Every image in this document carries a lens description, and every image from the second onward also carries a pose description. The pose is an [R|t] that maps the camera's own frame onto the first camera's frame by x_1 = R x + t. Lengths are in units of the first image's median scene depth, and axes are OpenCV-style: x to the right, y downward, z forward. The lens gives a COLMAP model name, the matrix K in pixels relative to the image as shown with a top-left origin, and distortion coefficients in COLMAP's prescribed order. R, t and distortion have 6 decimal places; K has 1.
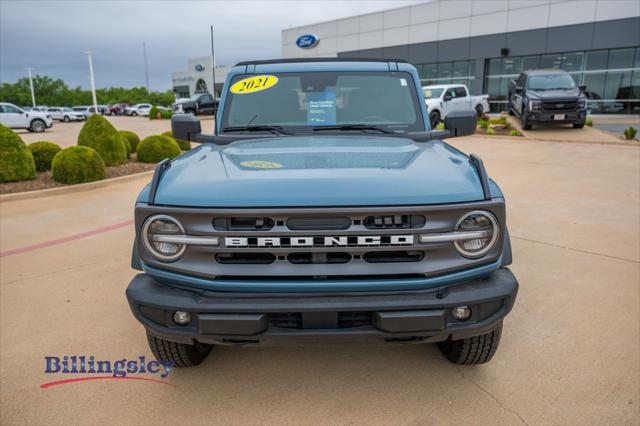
lens RADIAL K [[469.9, 0, 320.0], [0, 469.9, 213.0], [0, 0, 1]] dist [0.001328, 0.001158]
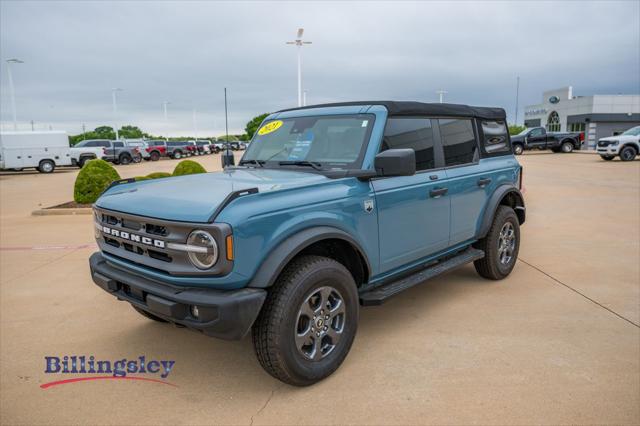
lens RADIAL K [[469.9, 0, 320.0], [0, 469.9, 213.0], [0, 0, 1]] dist [0.001328, 0.001158]
pose [[0.753918, 0.103803, -0.648716, 0.813946], [-0.148122, 0.988871, -0.013910, -0.047590], [0.640053, 0.106577, 0.760903, 0.143844]]
